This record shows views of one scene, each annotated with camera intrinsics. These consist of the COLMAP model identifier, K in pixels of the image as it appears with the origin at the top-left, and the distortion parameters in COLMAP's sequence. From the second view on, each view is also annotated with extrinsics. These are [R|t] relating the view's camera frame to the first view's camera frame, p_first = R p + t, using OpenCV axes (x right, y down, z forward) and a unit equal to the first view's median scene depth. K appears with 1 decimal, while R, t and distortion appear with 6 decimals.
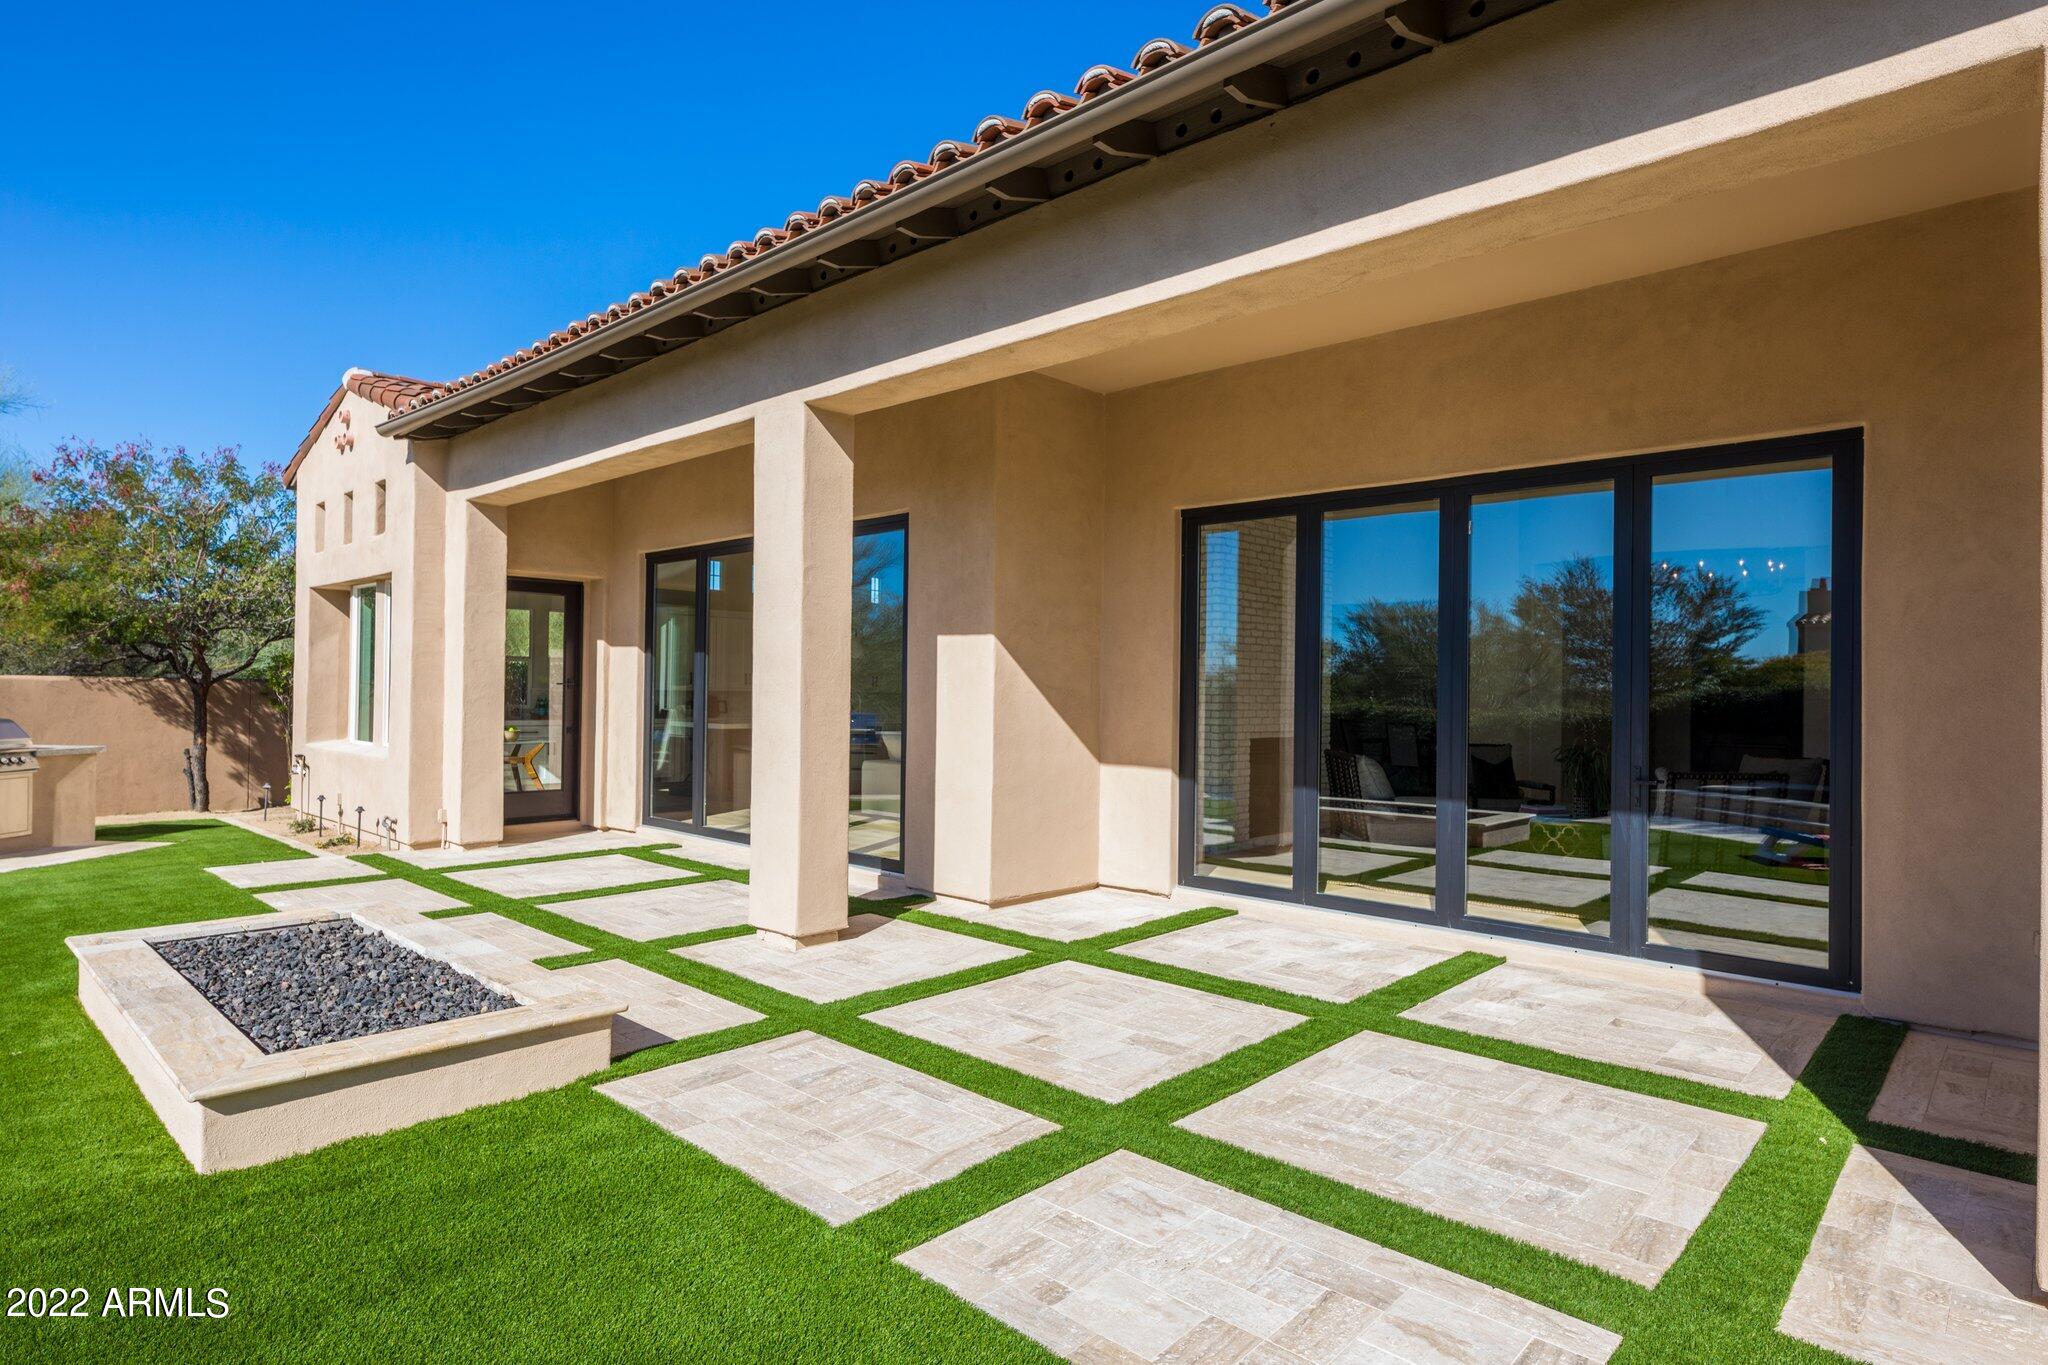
lens RADIAL K [[1103.9, 0, 1024.0], [0, 1103.9, 682.5], [0, 0, 1]] dist [-0.000726, -0.000891]
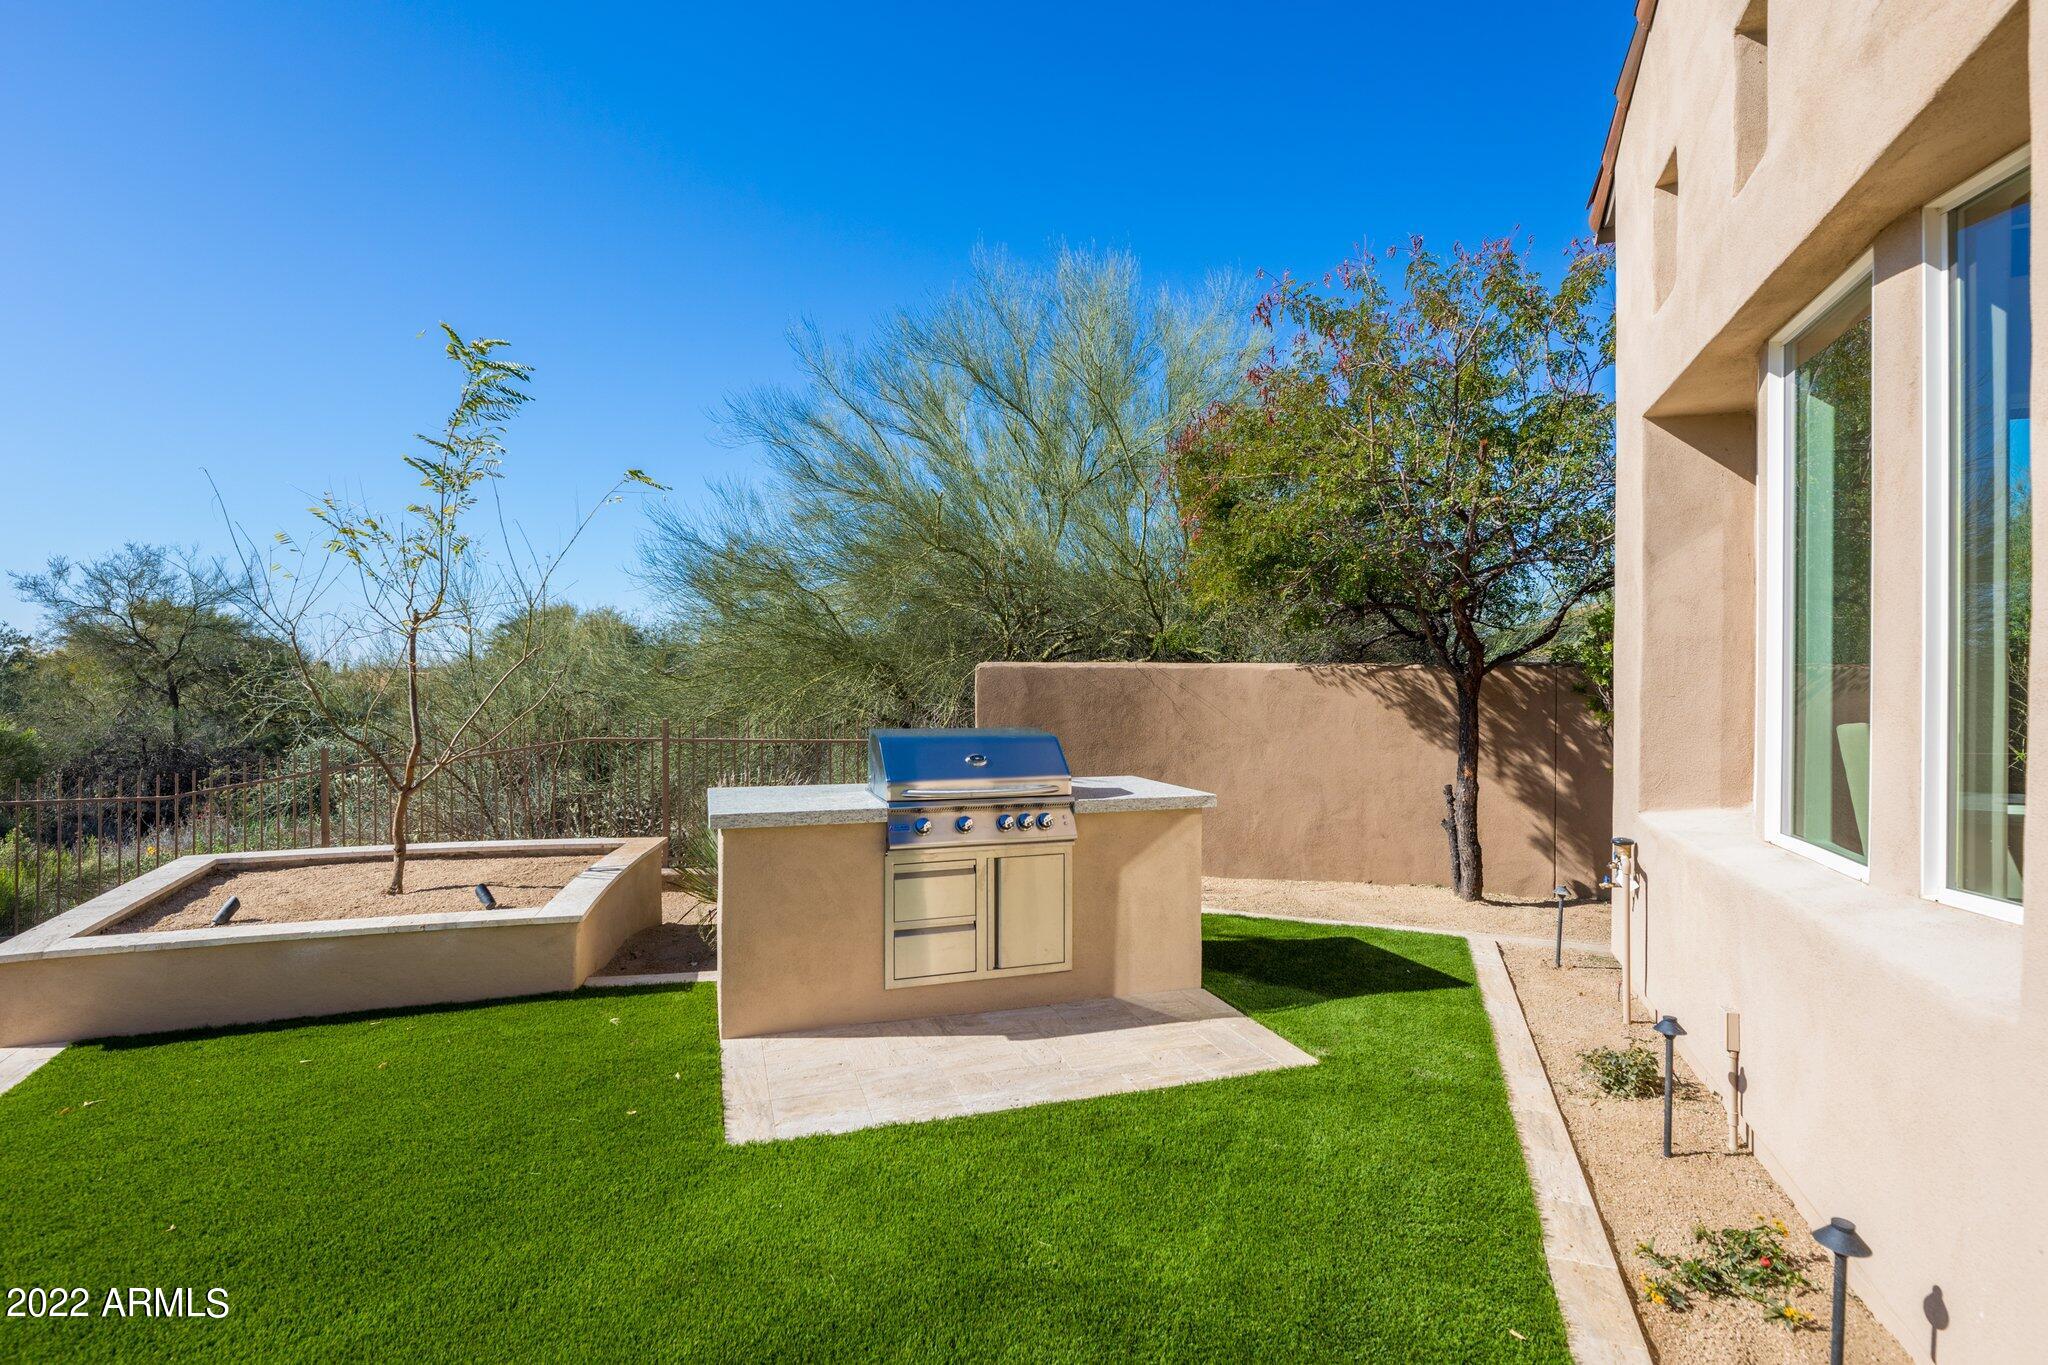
lens RADIAL K [[950.2, 0, 1024.0], [0, 950.2, 682.5], [0, 0, 1]] dist [0.001384, -0.000006]
pose [[0.371294, -0.011072, -0.928449, -0.614408], [0.006938, 0.999934, -0.009150, 0.015246], [0.928490, -0.003044, 0.371346, 0.988373]]
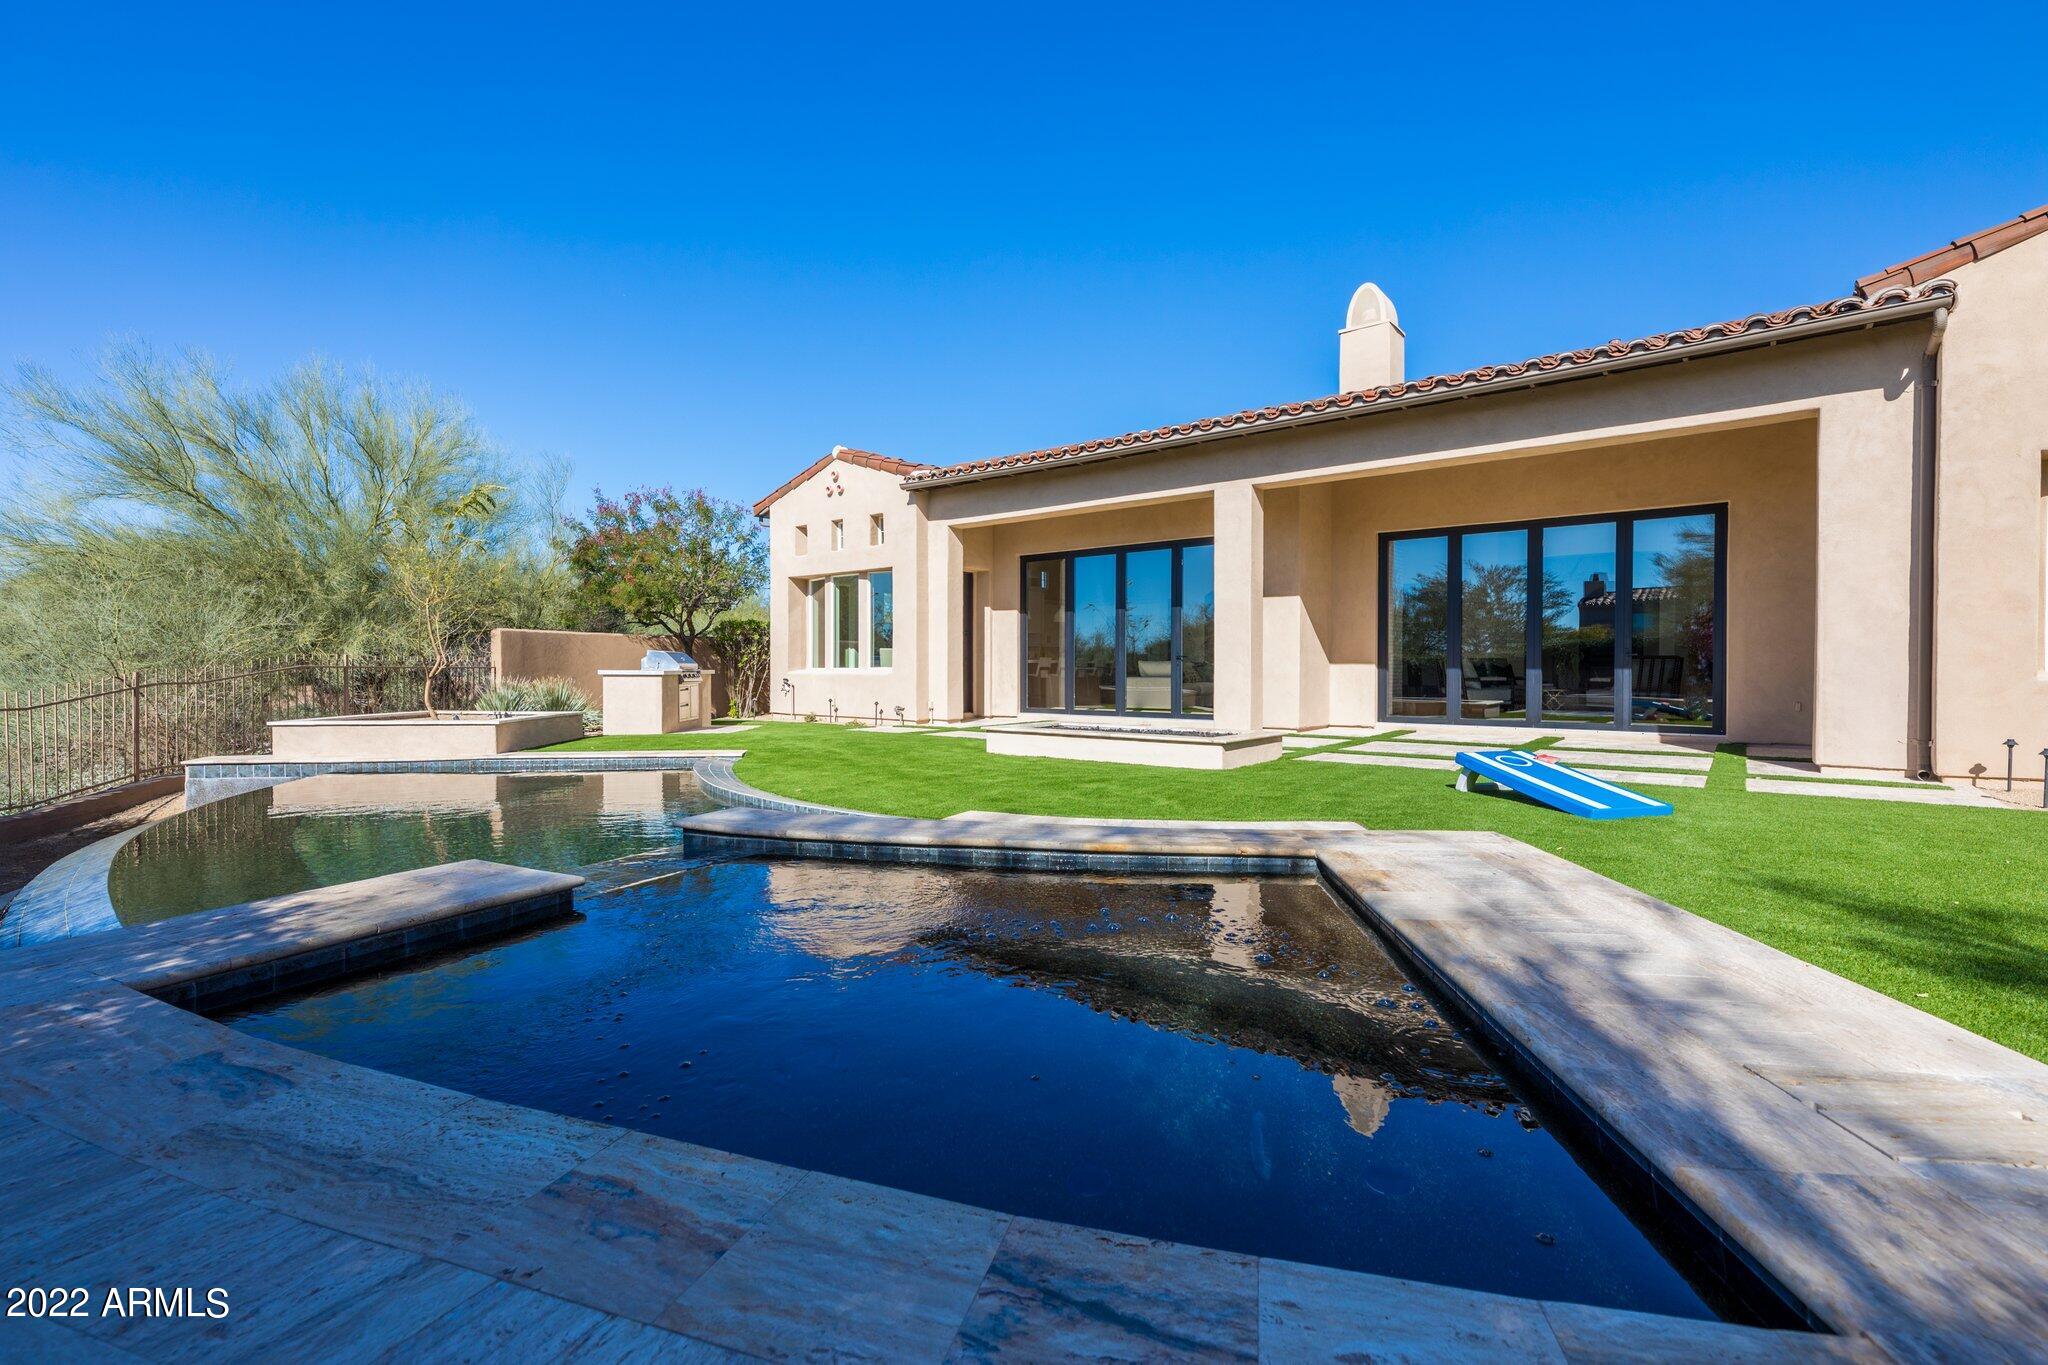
lens RADIAL K [[903.2, 0, 1024.0], [0, 903.2, 682.5], [0, 0, 1]] dist [0.002478, -0.000032]
pose [[0.997385, -0.014157, 0.070876, -0.584353], [0.012389, 0.999602, 0.025330, 0.060465], [-0.071207, -0.024385, 0.997163, -0.552655]]
